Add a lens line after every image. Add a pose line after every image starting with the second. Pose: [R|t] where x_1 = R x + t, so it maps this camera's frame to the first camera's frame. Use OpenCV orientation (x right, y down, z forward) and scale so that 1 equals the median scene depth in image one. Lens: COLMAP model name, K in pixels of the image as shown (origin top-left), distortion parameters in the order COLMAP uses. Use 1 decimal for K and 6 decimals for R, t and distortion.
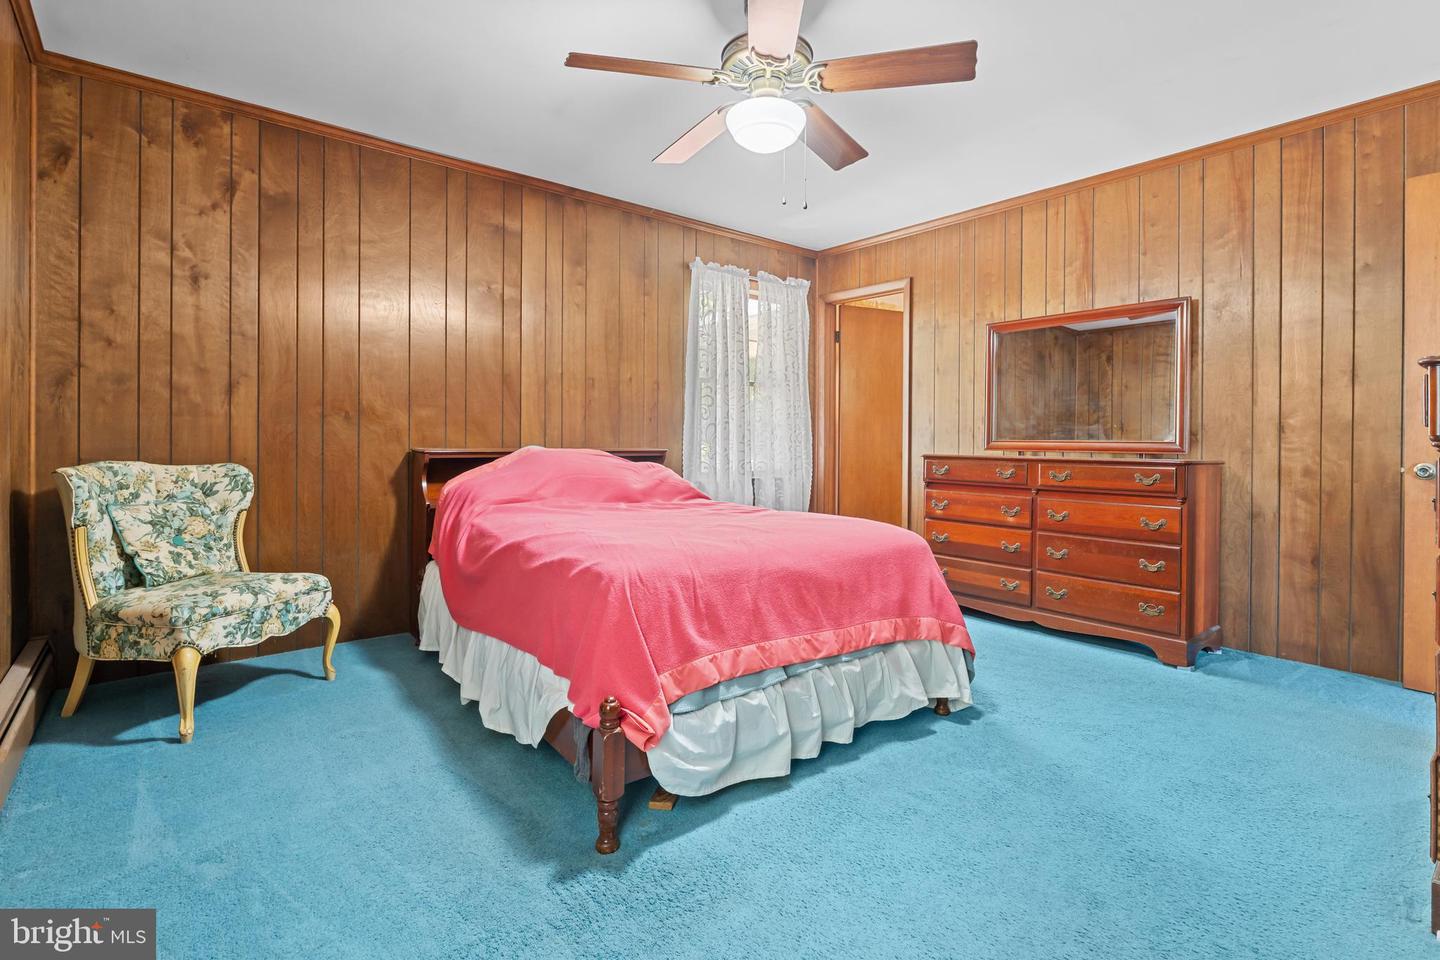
lens RADIAL K [[664.1, 0, 710.6], [0, 664.1, 446.5], [0, 0, 1]] dist [-0.008245, 0.001453]
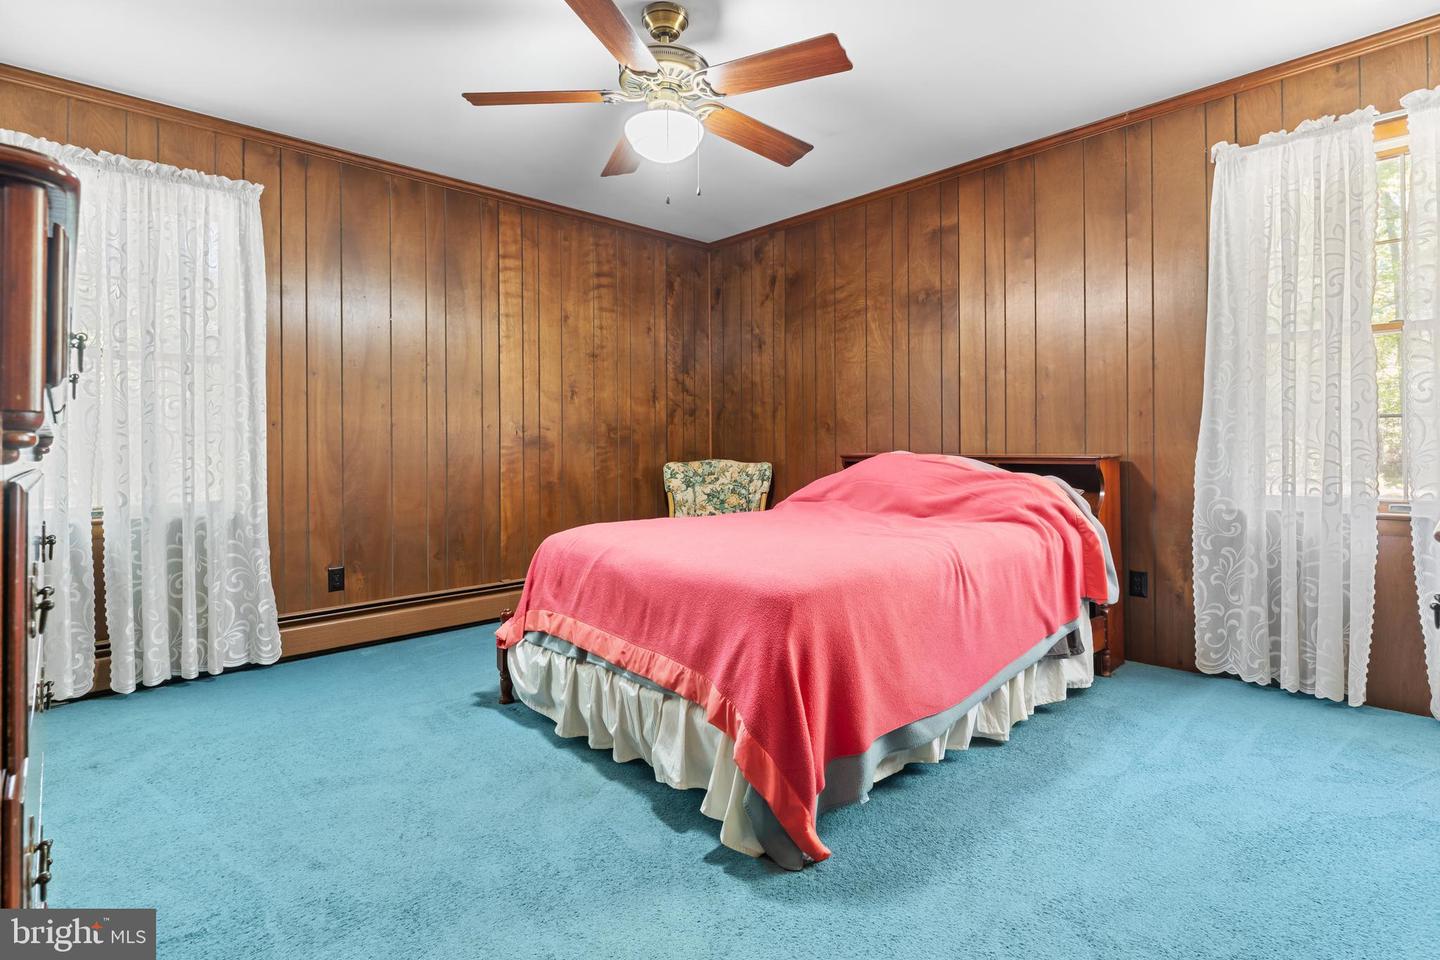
lens RADIAL K [[684.5, 0, 721.1], [0, 684.5, 445.9], [0, 0, 1]] dist [-0.000256, -0.001698]
pose [[0.112444, -0.005656, -0.993642, 0.898492], [-0.000421, 0.999983, -0.005740, -0.003764], [0.993658, 0.001064, 0.112440, 0.768371]]
